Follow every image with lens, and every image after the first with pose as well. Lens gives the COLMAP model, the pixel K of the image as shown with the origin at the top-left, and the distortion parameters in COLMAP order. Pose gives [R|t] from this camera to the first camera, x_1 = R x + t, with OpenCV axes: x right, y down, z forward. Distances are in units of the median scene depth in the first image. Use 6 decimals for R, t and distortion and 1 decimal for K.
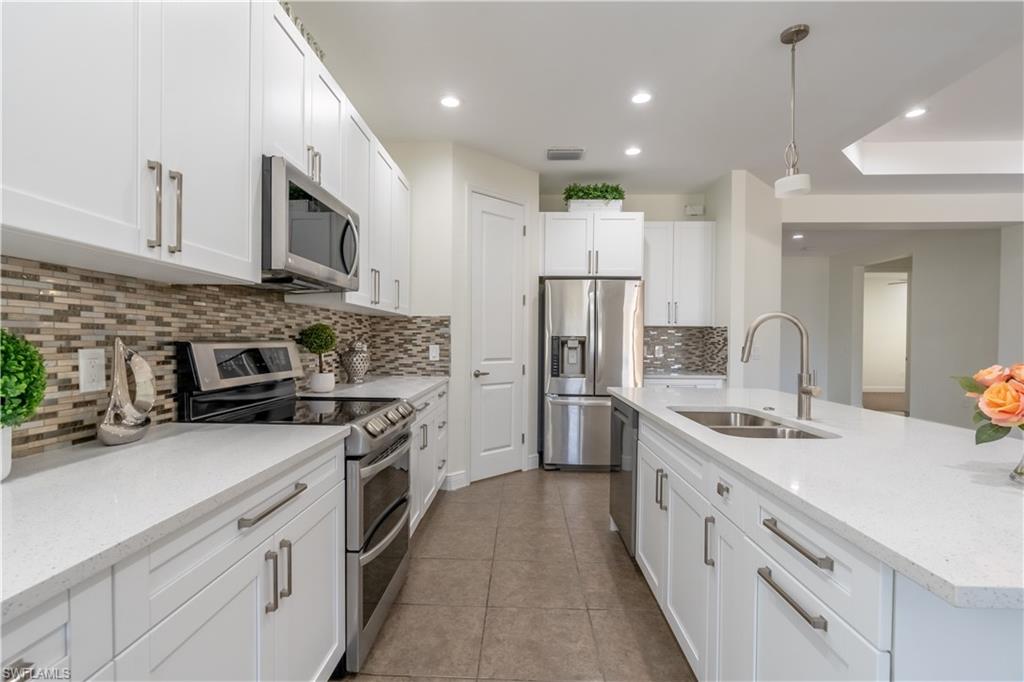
lens RADIAL K [[466.3, 0, 512.0], [0, 466.3, 341.0], [0, 0, 1]] dist [-0.003041, 0.000130]
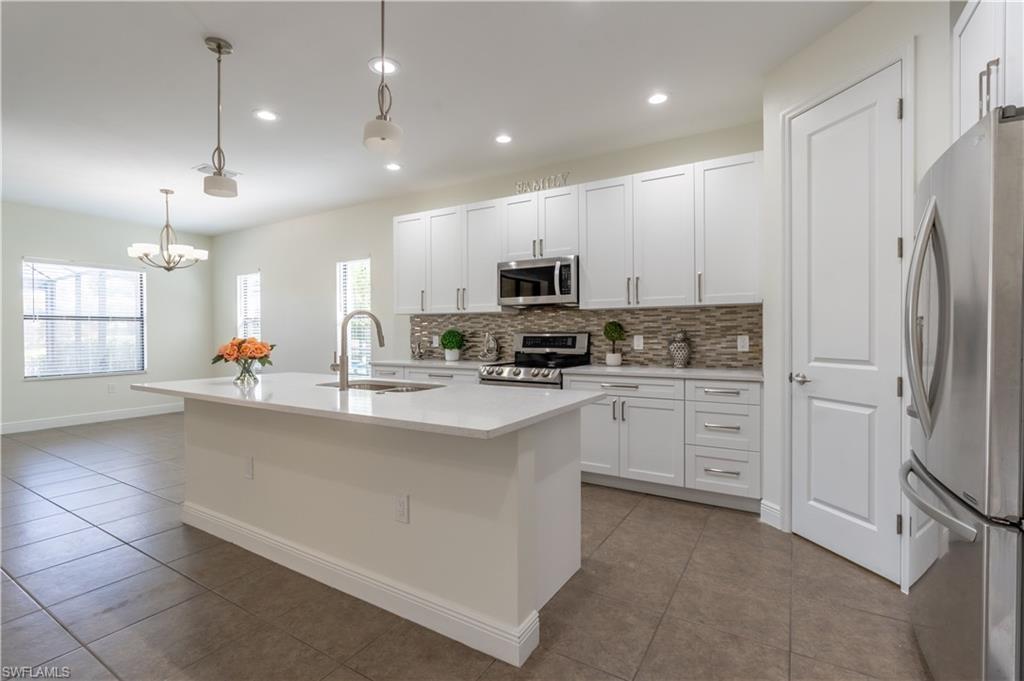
lens RADIAL K [[480.7, 0, 512.0], [0, 480.7, 340.5], [0, 0, 1]] dist [-0.000300, 0.000149]
pose [[-0.496226, 0.005490, -0.868176, 0.680406], [-0.001794, 0.999971, 0.007349, 0.009052], [0.868191, 0.005205, -0.496202, 0.901056]]
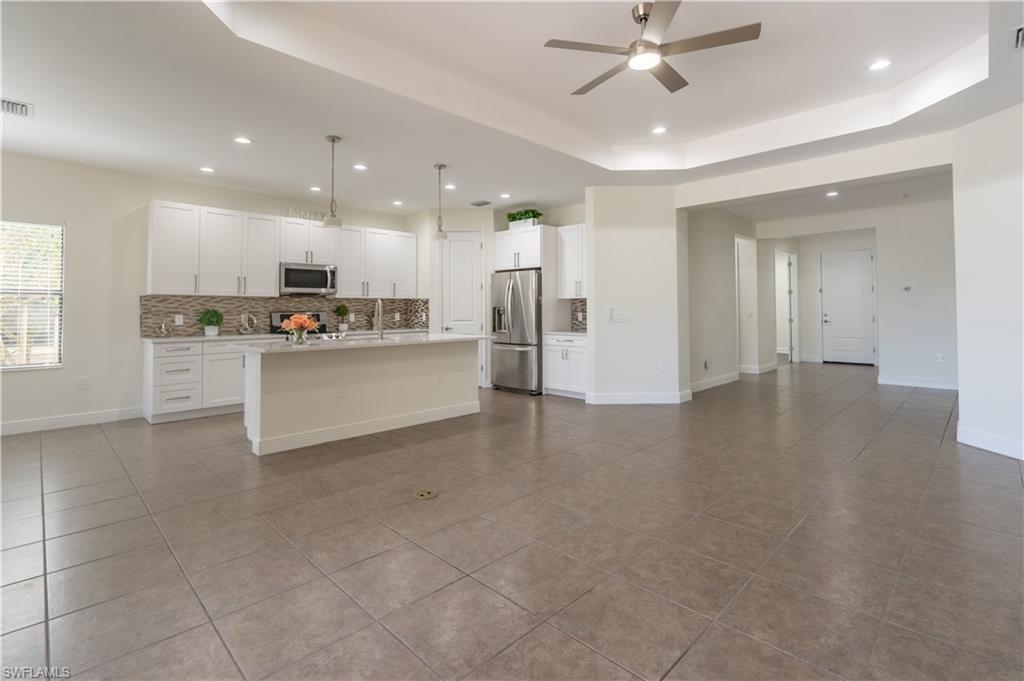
lens RADIAL K [[479.1, 0, 516.1], [0, 479.1, 305.0], [0, 0, 1]] dist [0.002233, 0.000248]
pose [[0.742999, -0.019176, -0.669018, 1.289378], [0.010467, 0.999800, -0.017032, 0.011608], [0.669210, 0.005652, 0.743051, -0.221580]]
